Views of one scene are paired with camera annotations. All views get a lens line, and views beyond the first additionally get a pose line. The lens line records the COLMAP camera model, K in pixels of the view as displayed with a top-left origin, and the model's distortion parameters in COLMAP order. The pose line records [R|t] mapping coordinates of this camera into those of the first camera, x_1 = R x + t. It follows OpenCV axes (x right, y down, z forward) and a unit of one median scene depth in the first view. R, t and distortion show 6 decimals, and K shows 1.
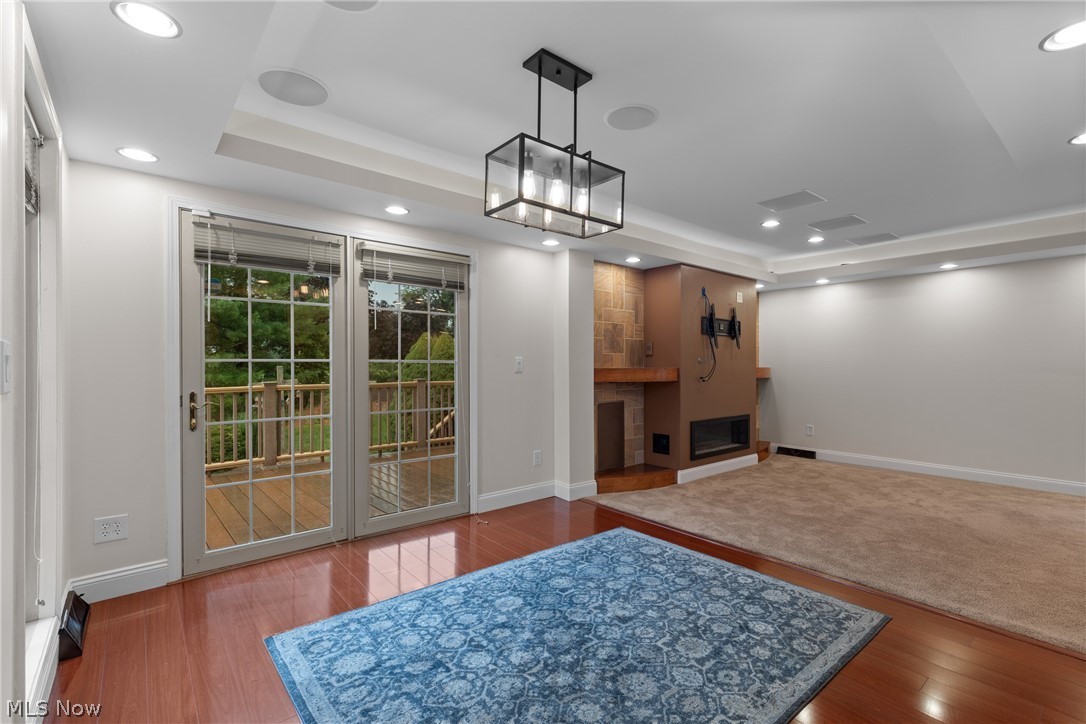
lens RADIAL K [[491.1, 0, 540.7], [0, 491.1, 366.6], [0, 0, 1]] dist [0.008652, -0.001432]
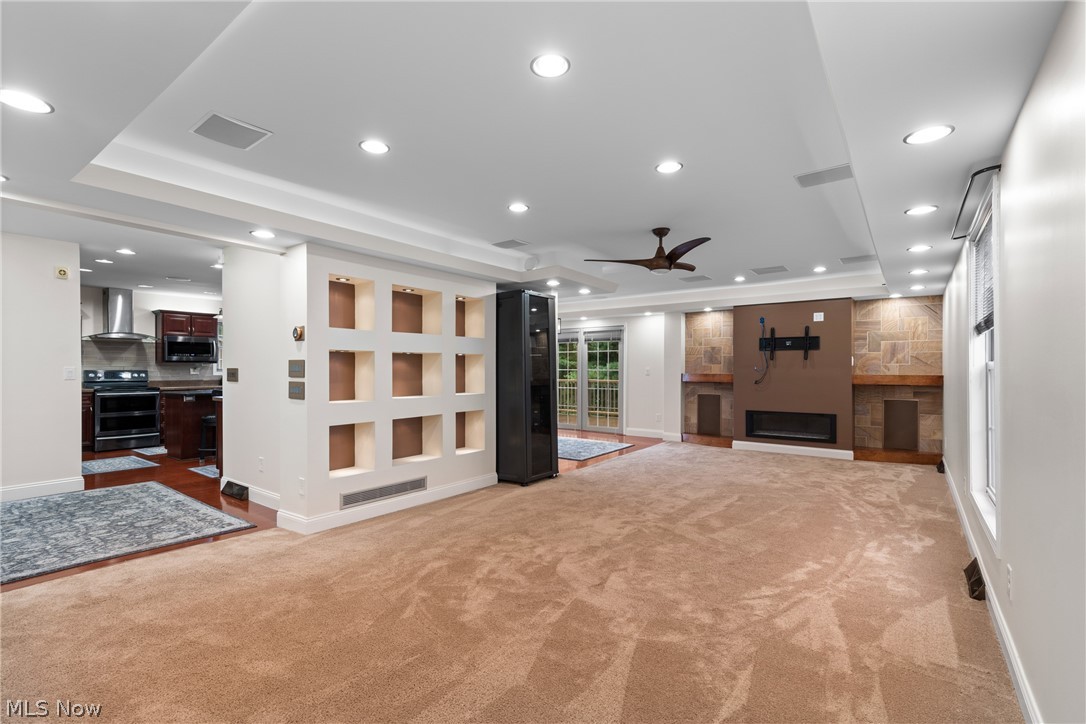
lens RADIAL K [[491.1, 0, 539.9], [0, 491.1, 370.0], [0, 0, 1]] dist [0.008652, -0.001432]
pose [[0.232129, 0.001710, -0.972684, 2.509877], [-0.001382, 0.999998, 0.001428, -0.017127], [0.972684, 0.001013, 0.232130, 0.074399]]
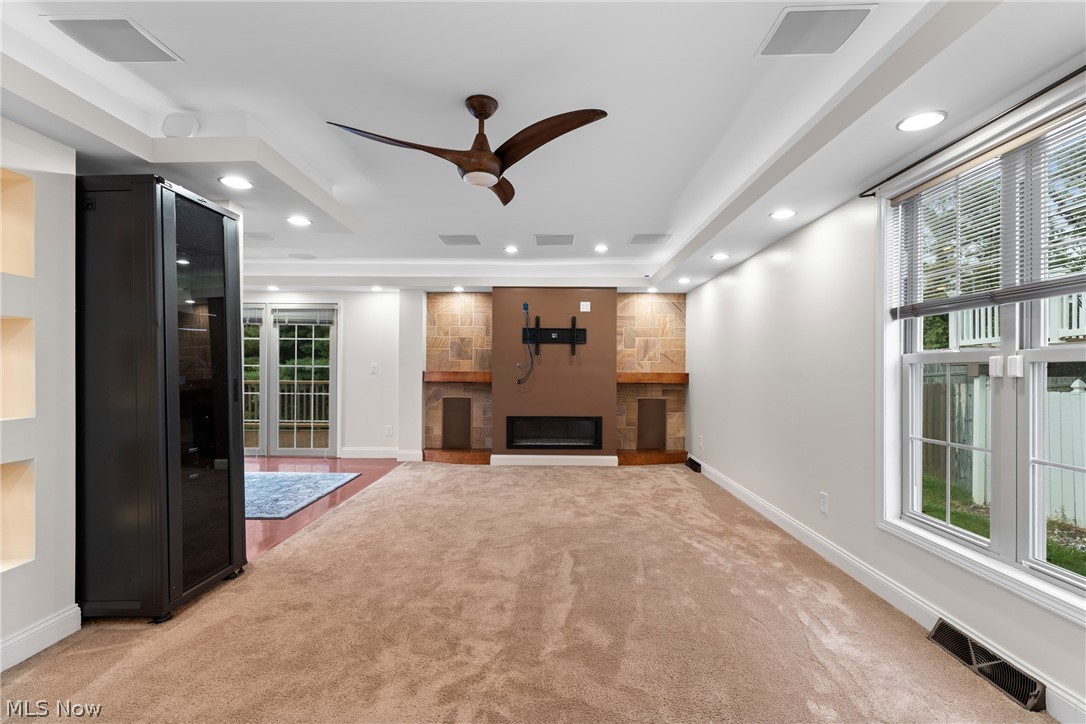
lens RADIAL K [[491.1, 0, 542.0], [0, 491.1, 373.0], [0, 0, 1]] dist [0.008652, -0.001432]
pose [[0.761200, 0.008731, -0.648458, 1.798539], [-0.006519, 0.999962, 0.005812, -0.002907], [0.648484, -0.000197, 0.761228, 0.214704]]
